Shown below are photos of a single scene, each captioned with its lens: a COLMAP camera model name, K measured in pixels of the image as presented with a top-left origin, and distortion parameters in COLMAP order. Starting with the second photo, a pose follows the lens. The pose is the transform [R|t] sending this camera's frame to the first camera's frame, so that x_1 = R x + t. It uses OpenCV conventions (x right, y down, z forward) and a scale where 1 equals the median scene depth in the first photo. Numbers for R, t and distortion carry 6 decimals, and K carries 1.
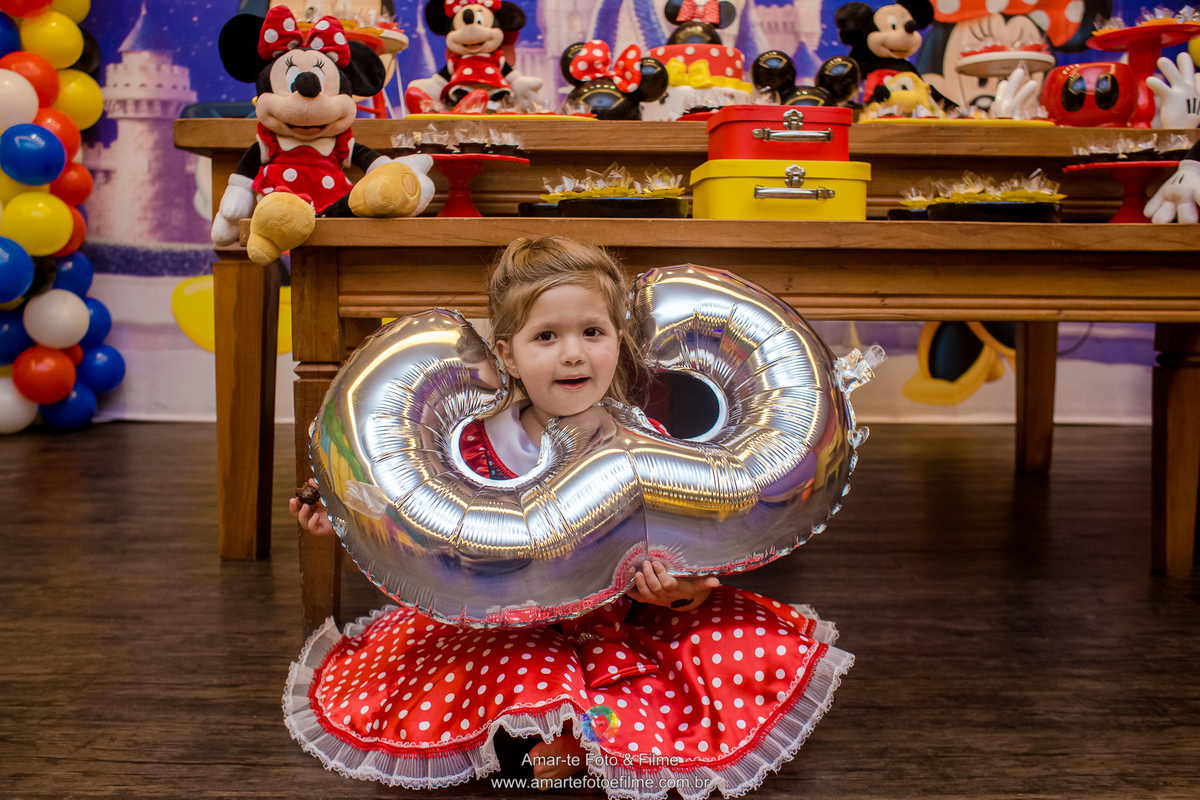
lens RADIAL K [[1128.3, 0, 558.6], [0, 1128.3, 400.2], [0, 0, 1]] dist [-0.109922, 0.150840]
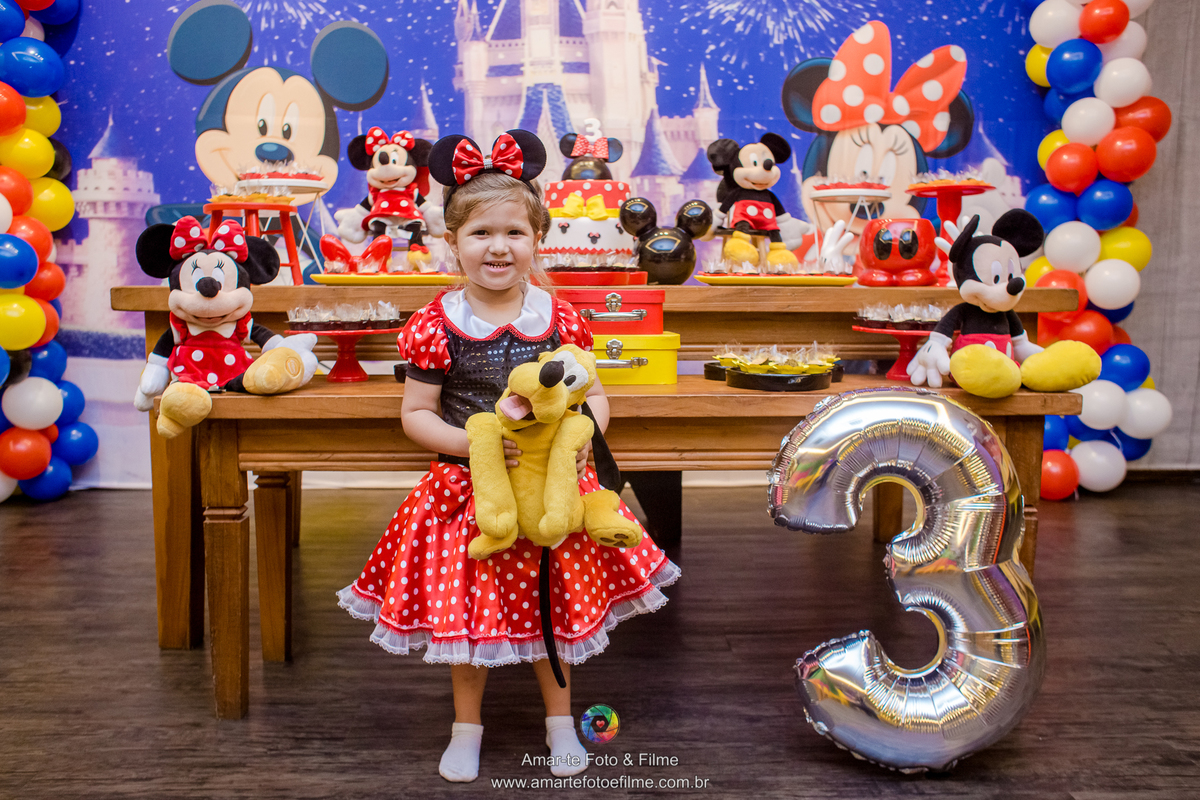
lens RADIAL K [[1089.6, 0, 590.1], [0, 1089.6, 402.0], [0, 0, 1]] dist [-0.110599, 0.170217]
pose [[0.999491, -0.006654, 0.031202, 0.093427], [0.006588, 0.999976, 0.002210, -0.091677], [-0.031216, -0.002003, 0.999511, -0.118595]]
